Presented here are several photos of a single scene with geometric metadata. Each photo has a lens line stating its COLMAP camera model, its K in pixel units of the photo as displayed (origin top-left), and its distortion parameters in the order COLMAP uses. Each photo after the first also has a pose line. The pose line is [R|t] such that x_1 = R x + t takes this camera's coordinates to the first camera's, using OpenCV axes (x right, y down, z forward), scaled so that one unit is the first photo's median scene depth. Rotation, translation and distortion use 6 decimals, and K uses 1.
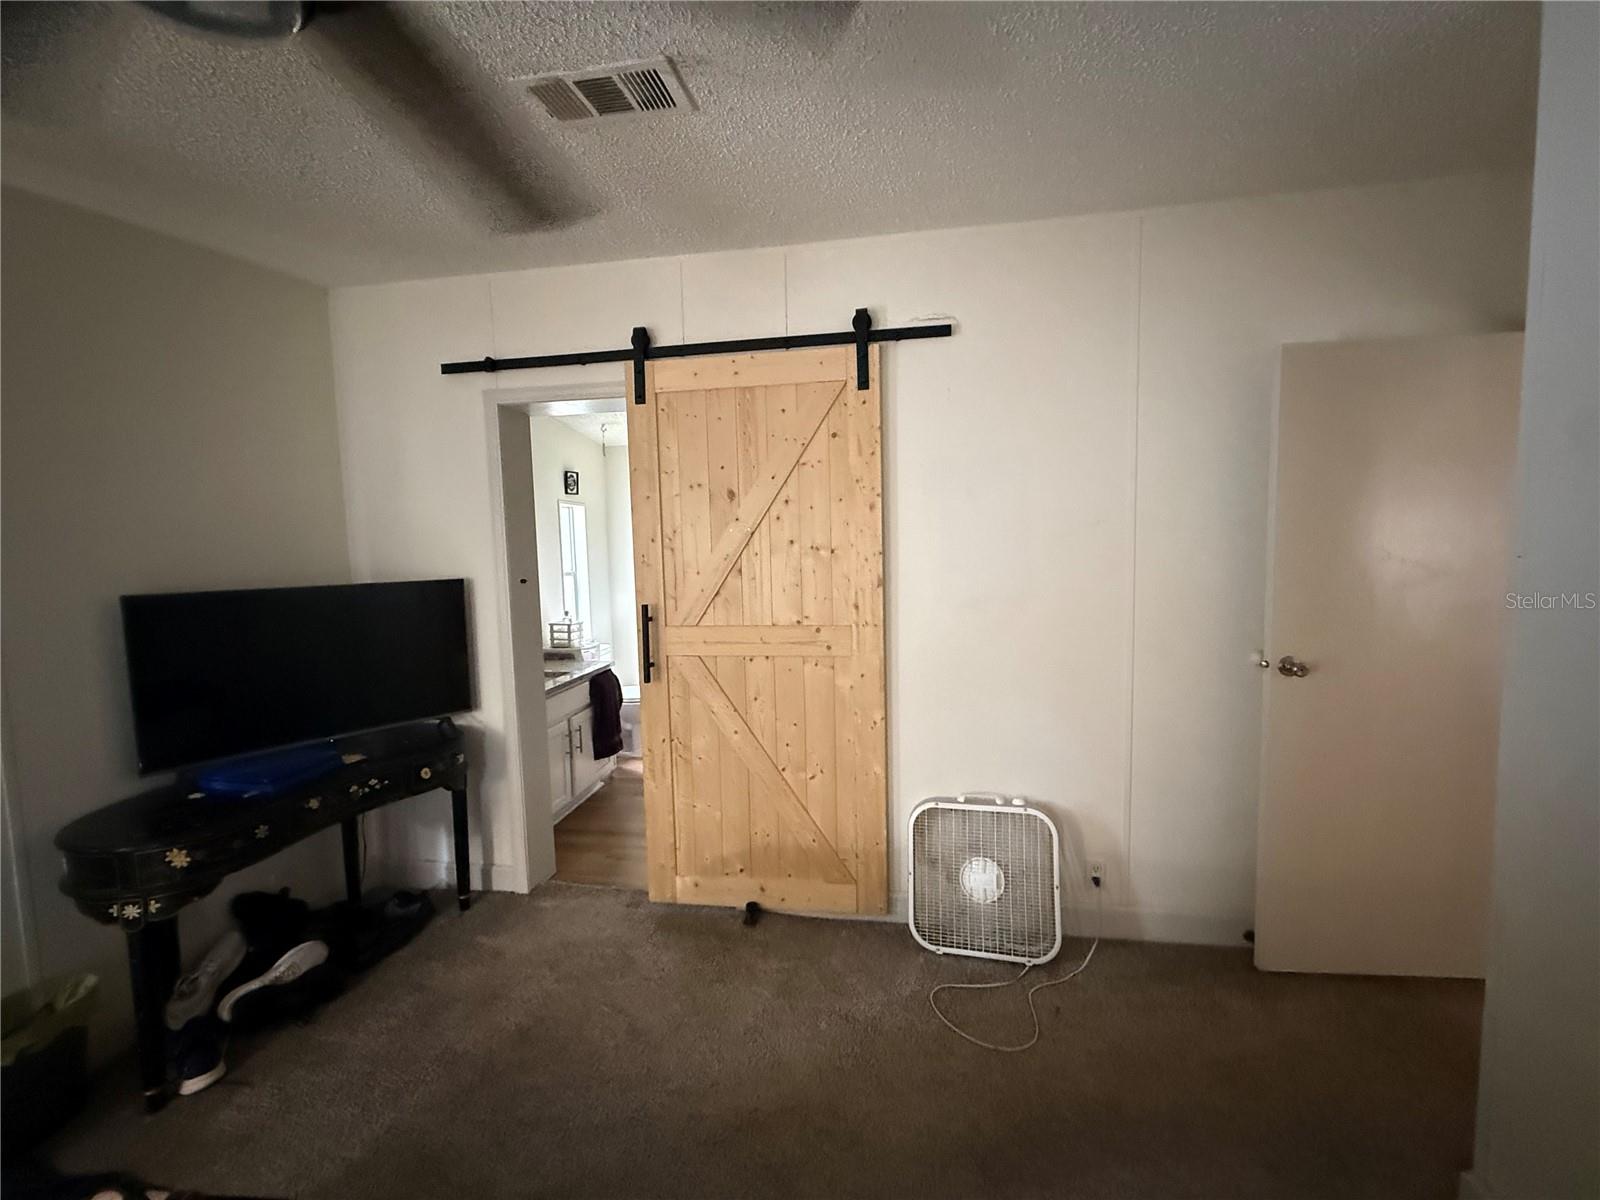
lens RADIAL K [[635.4, 0, 800.8], [0, 635.4, 603.0], [0, 0, 1]] dist [0.003417, -0.000659]
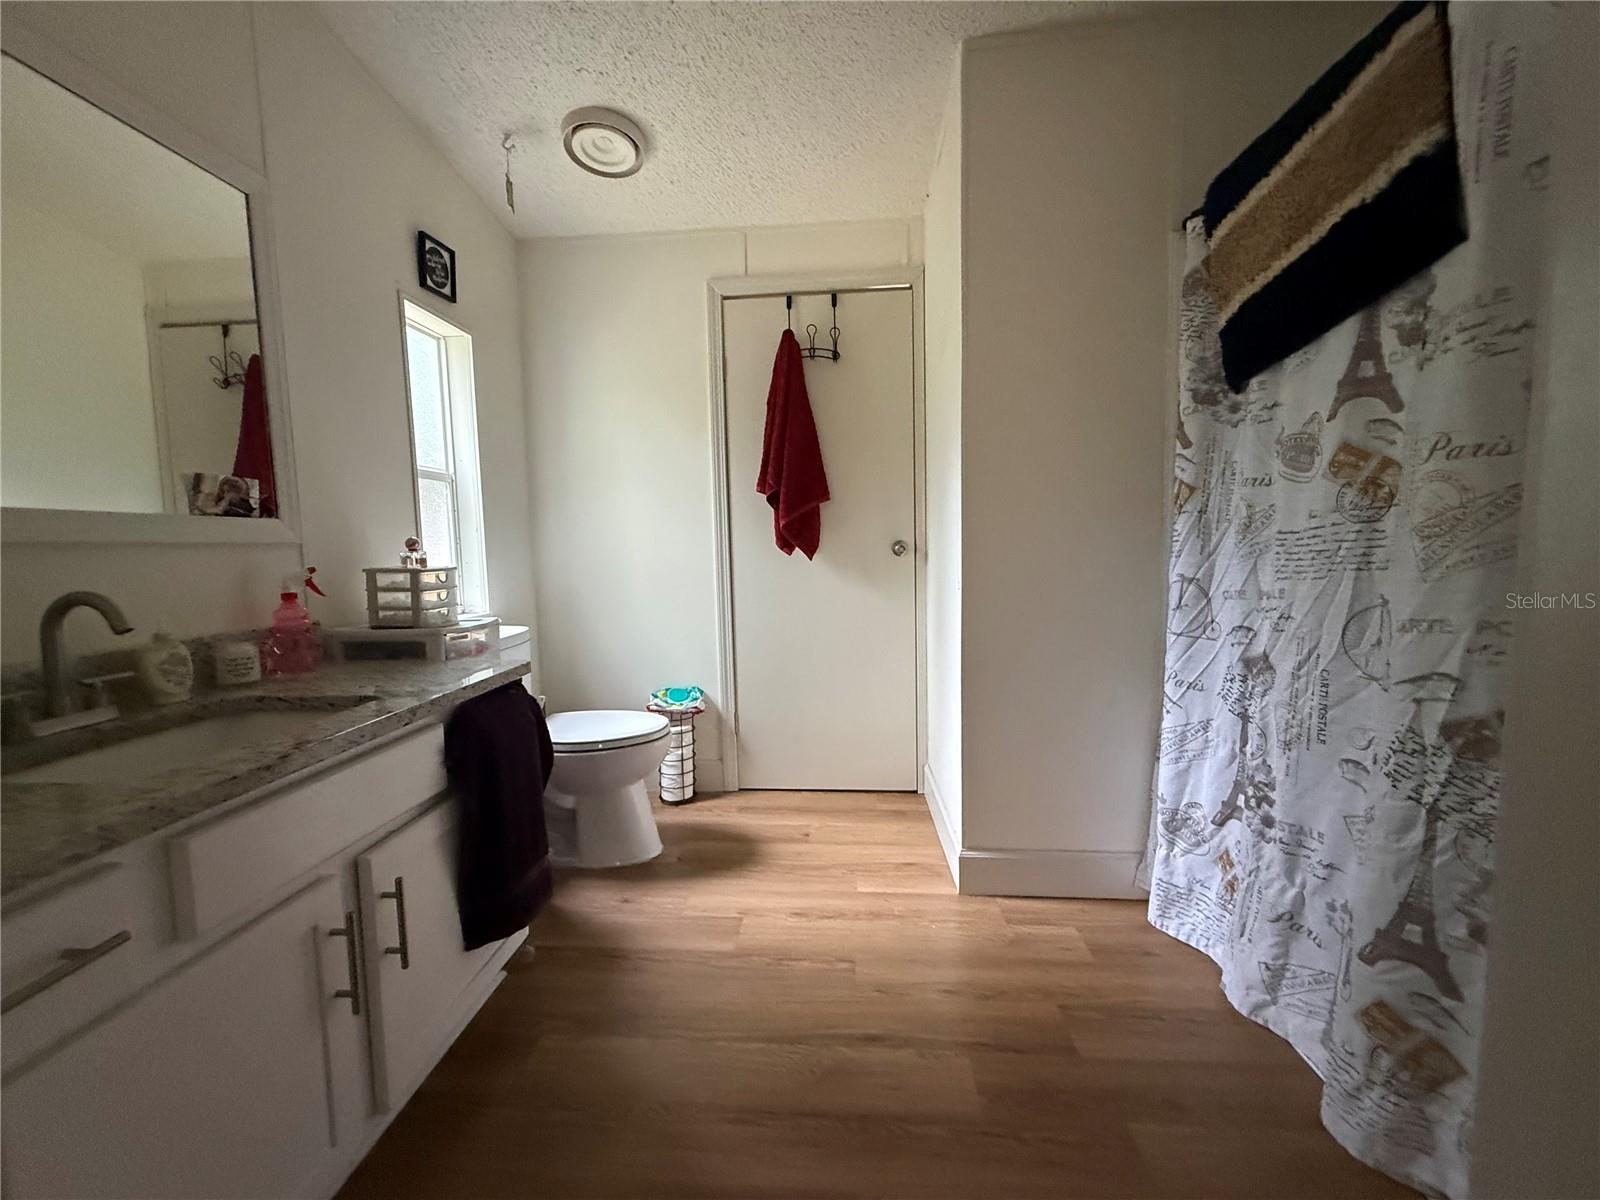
lens RADIAL K [[635.4, 0, 797.9], [0, 635.4, 597.8], [0, 0, 1]] dist [0.003417, -0.000659]
pose [[0.996475, 0.002668, 0.083849, -0.154141], [-0.003589, 0.999935, 0.010842, 0.045505], [-0.083815, -0.011105, 0.996419, 0.571617]]
